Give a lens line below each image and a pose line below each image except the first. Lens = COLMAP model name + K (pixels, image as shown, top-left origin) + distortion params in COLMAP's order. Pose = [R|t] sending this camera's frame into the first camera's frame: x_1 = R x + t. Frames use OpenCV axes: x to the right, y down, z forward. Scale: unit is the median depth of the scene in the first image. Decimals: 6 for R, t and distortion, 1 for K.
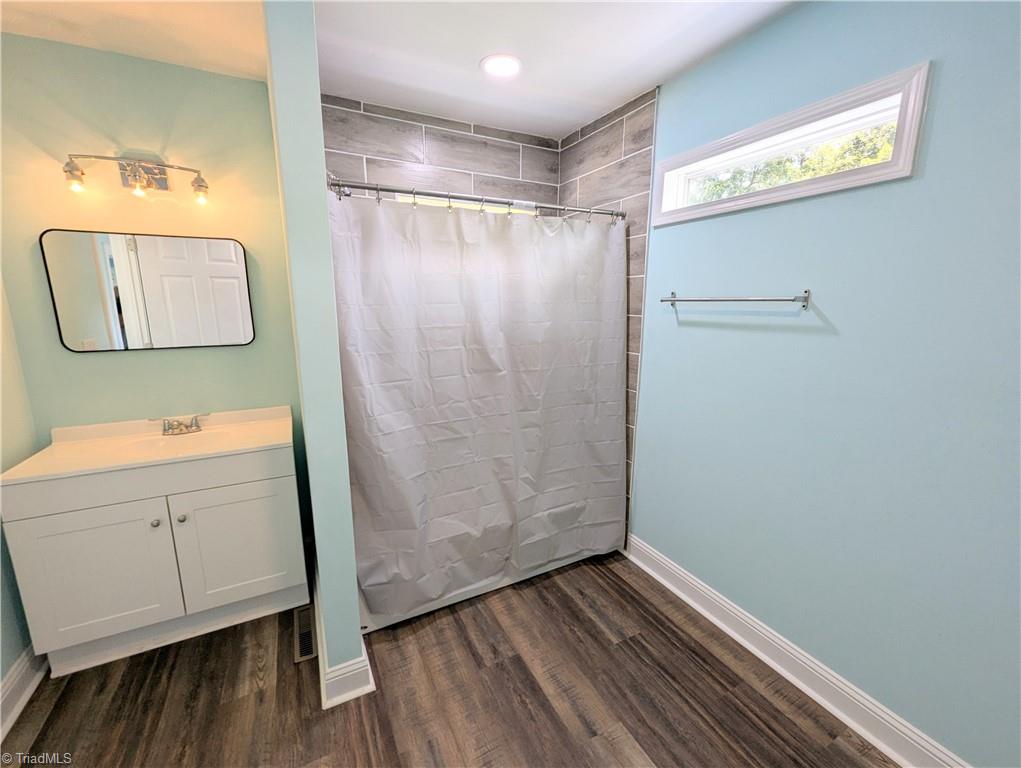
lens RADIAL K [[425.7, 0, 515.1], [0, 425.7, 382.9], [0, 0, 1]] dist [0.008745, -0.005707]
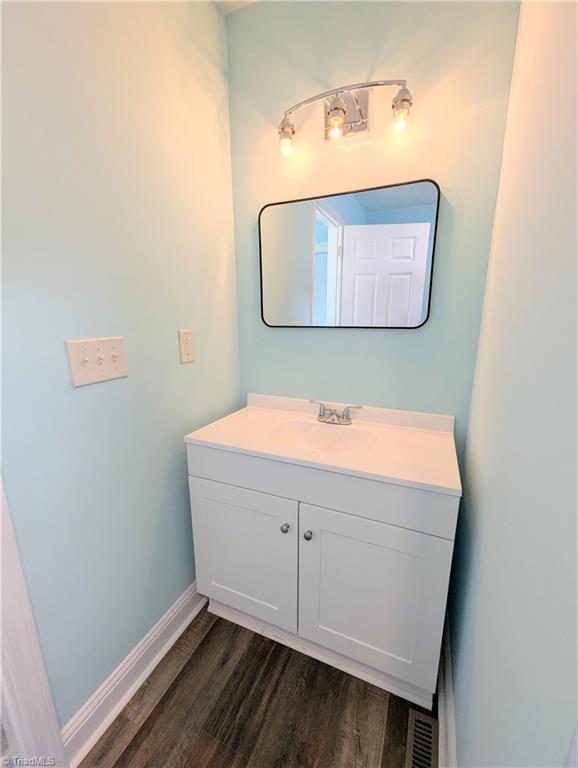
lens RADIAL K [[320.2, 0, 291.0], [0, 320.2, 391.2], [0, 0, 1]] dist [0.008745, -0.005707]
pose [[0.627198, 0.177837, -0.758285, -0.365067], [-0.144593, 0.983246, 0.110999, -0.010352], [0.765320, 0.040024, 0.642404, 0.539324]]
